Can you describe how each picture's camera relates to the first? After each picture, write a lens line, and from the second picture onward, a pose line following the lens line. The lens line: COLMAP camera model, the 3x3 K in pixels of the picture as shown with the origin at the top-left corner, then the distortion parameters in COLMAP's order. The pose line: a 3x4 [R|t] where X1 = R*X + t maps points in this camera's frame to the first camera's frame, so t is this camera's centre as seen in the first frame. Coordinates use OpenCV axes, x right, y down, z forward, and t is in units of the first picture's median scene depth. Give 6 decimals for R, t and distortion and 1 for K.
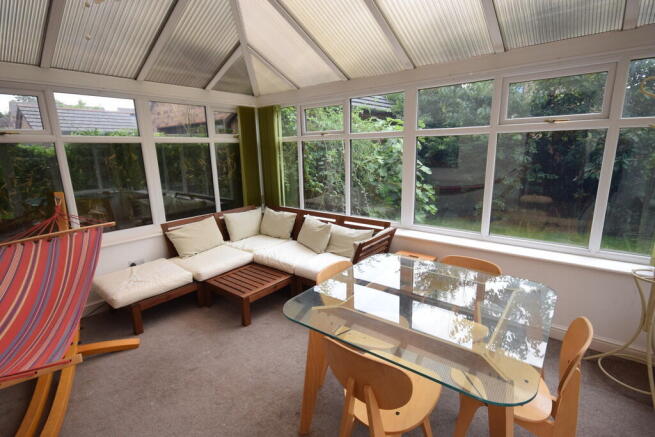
lens RADIAL K [[323.7, 0, 332.8], [0, 323.7, 219.3], [0, 0, 1]] dist [0.016010, 0.000180]
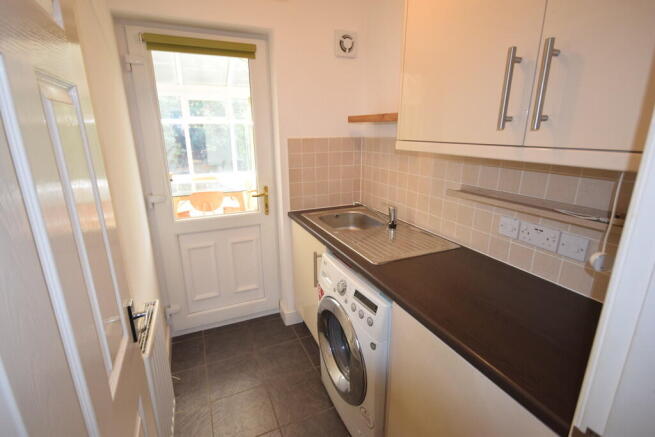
lens RADIAL K [[317.7, 0, 329.1], [0, 317.7, 219.6], [0, 0, 1]] dist [0.016417, -0.000252]
pose [[0.459197, -0.220787, 0.860460, -0.687427], [0.185530, 0.971097, 0.150165, 0.136218], [-0.868744, 0.090686, 0.486887, -0.503520]]
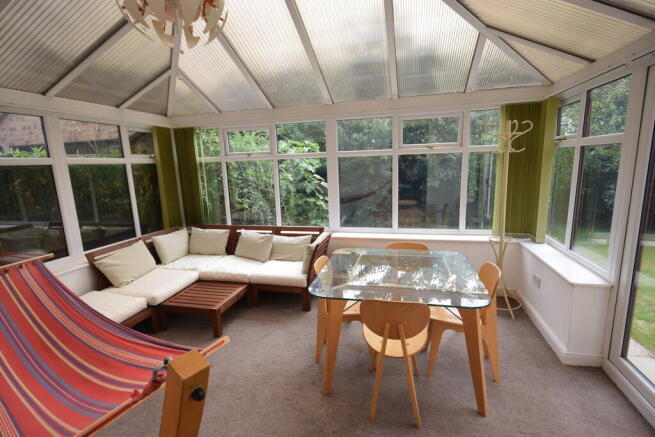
lens RADIAL K [[317.7, 0, 329.1], [0, 317.7, 219.6], [0, 0, 1]] dist [0.016417, -0.000252]
pose [[0.912633, -0.082208, 0.400429, -0.239723], [0.102780, 0.994248, -0.030131, 0.015434], [-0.395649, 0.068655, 0.915832, -0.077971]]
